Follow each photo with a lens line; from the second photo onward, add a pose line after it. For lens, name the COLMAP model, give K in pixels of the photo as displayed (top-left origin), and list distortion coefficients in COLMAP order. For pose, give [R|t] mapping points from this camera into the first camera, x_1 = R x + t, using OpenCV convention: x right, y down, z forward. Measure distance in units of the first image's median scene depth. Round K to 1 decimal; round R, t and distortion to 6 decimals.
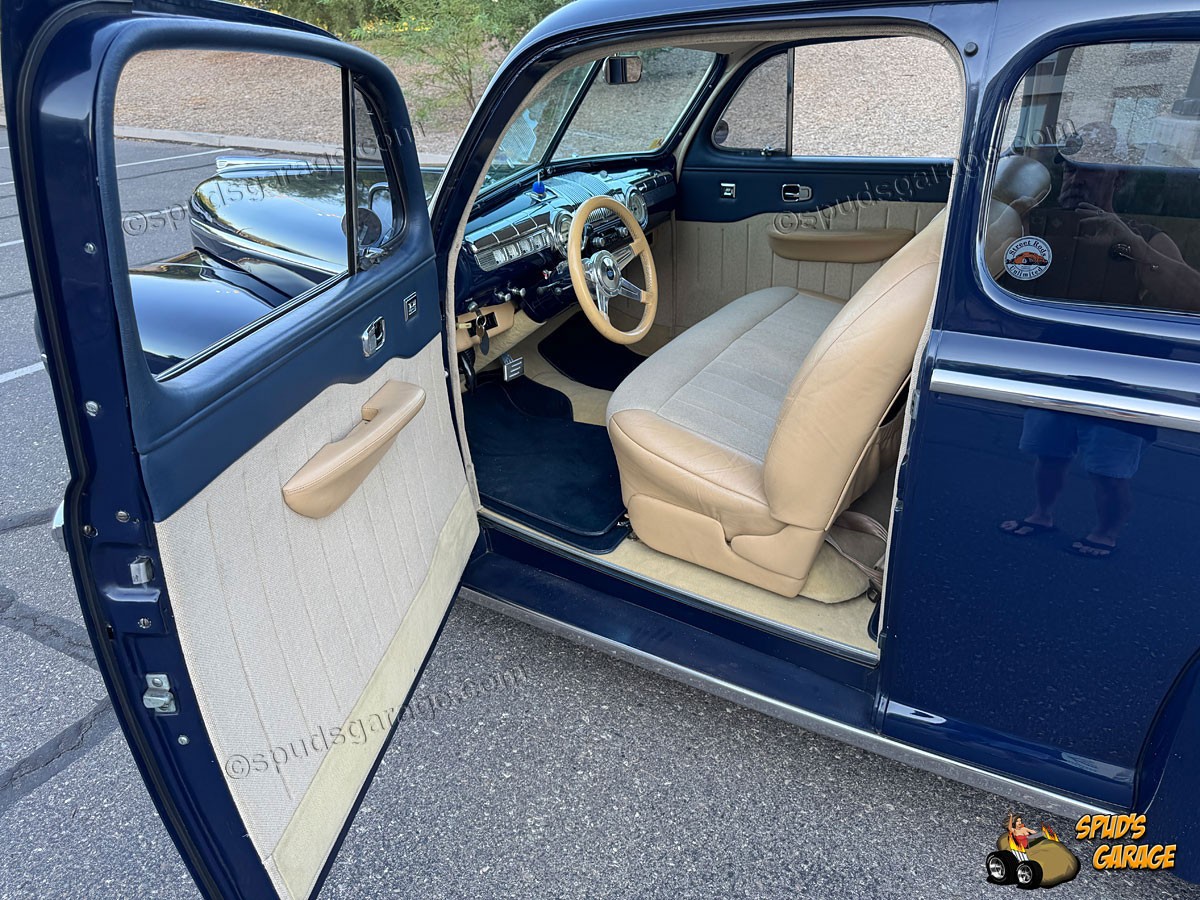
lens RADIAL K [[831.9, 0, 572.0], [0, 831.9, 447.5], [0, 0, 1]] dist [0.151250, -0.319246]
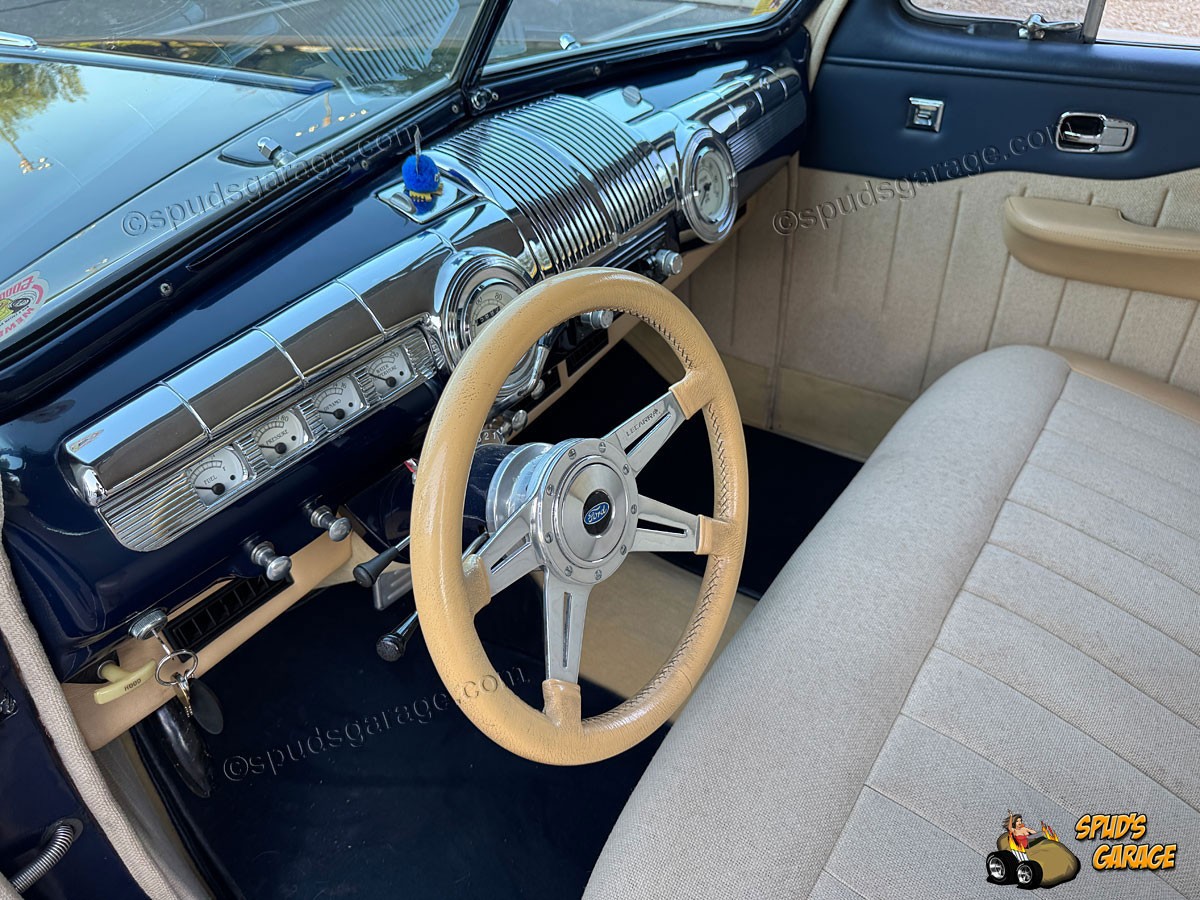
lens RADIAL K [[827.2, 0, 597.5], [0, 827.2, 444.6], [0, 0, 1]] dist [-0.006628, -0.003671]
pose [[0.997150, 0.037893, -0.065238, 0.053411], [-0.024050, 0.979257, 0.201192, -0.241509], [0.071509, -0.199050, 0.977377, 0.585075]]
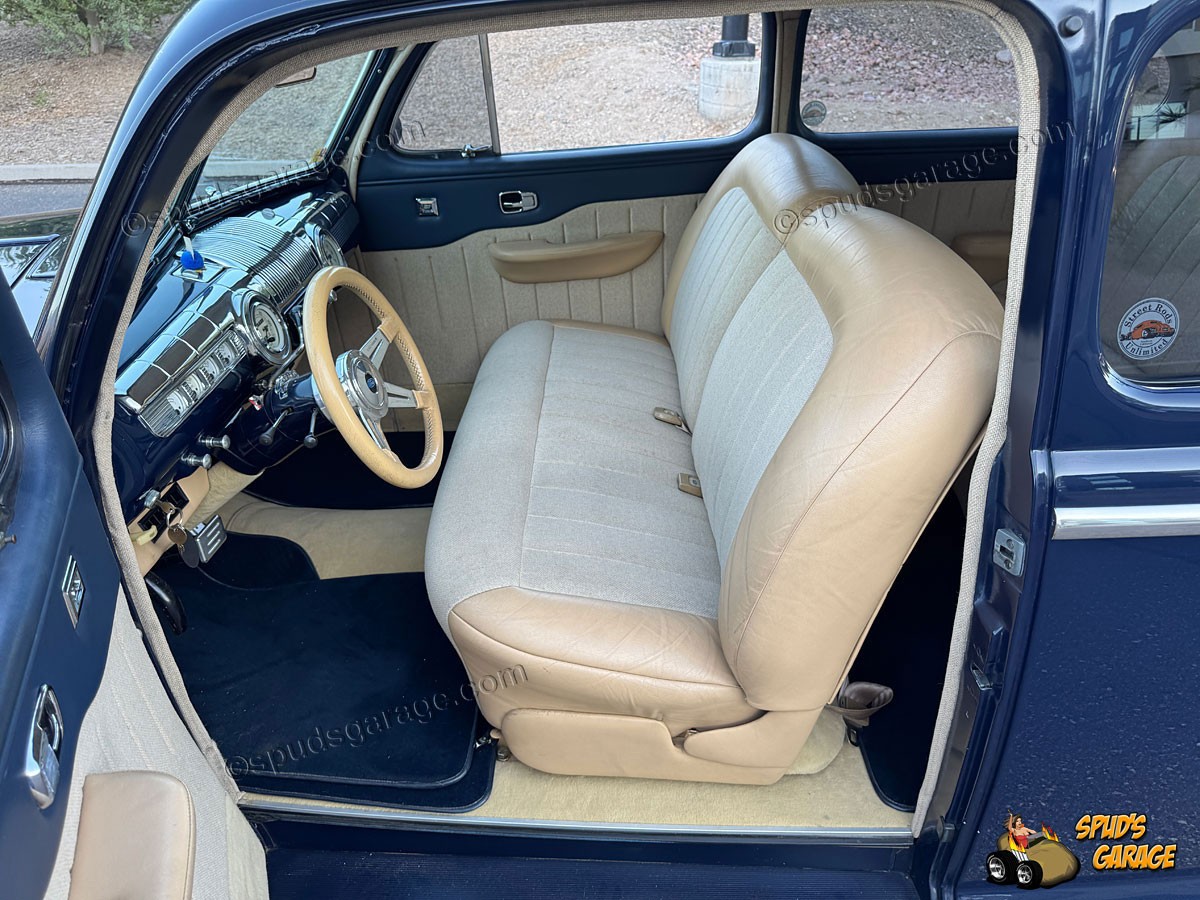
lens RADIAL K [[861.8, 0, 600.0], [0, 861.8, 450.0], [0, 0, 1]] dist [0.036795, -0.065614]
pose [[0.857723, -0.257528, 0.444961, -0.089445], [0.240071, 0.965967, 0.096298, -0.147873], [-0.454617, 0.024225, 0.890357, 0.279557]]
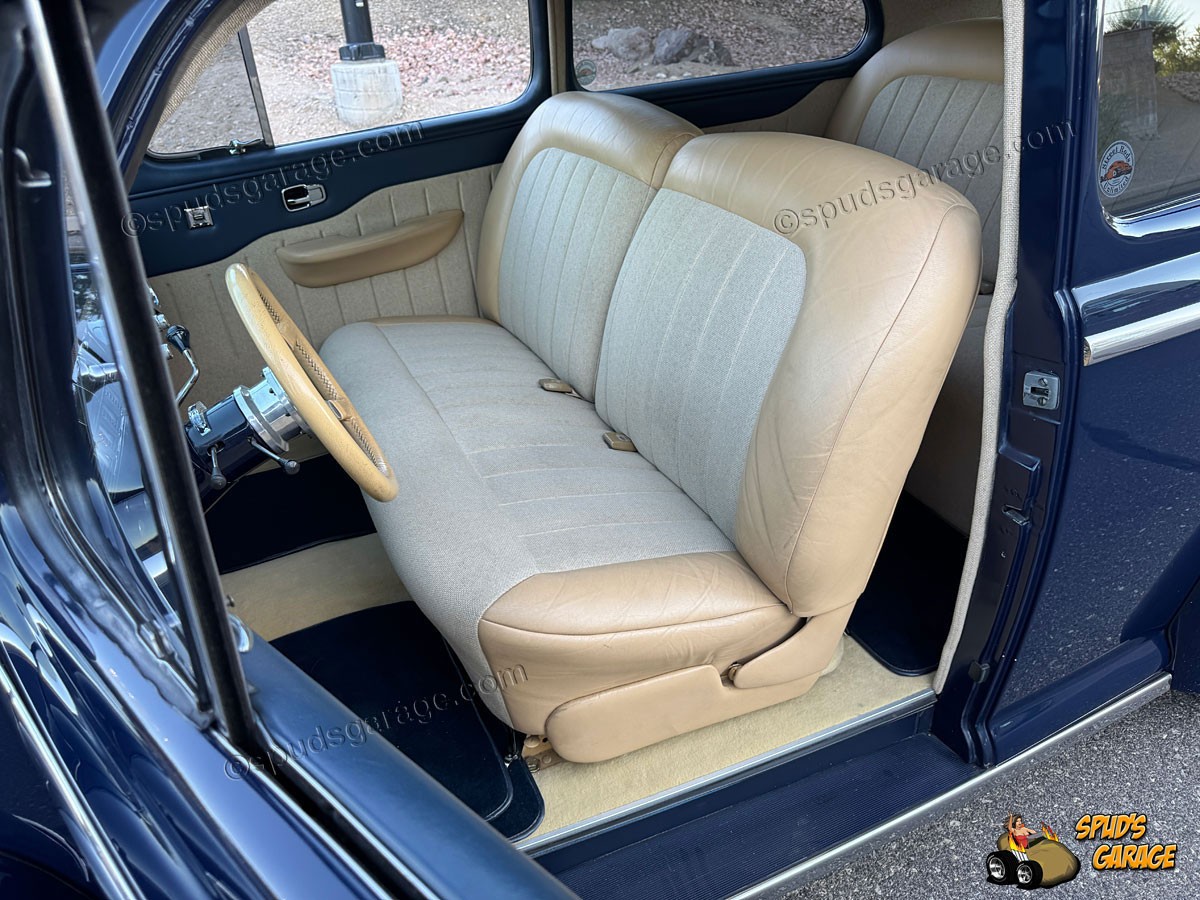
lens RADIAL K [[866.0, 0, 581.6], [0, 866.0, 455.4], [0, 0, 1]] dist [0.002093, -0.004693]
pose [[0.571067, -0.428666, 0.700092, -0.210640], [0.413200, 0.887018, 0.206073, -0.175406], [-0.709330, 0.171597, 0.683671, 0.410176]]
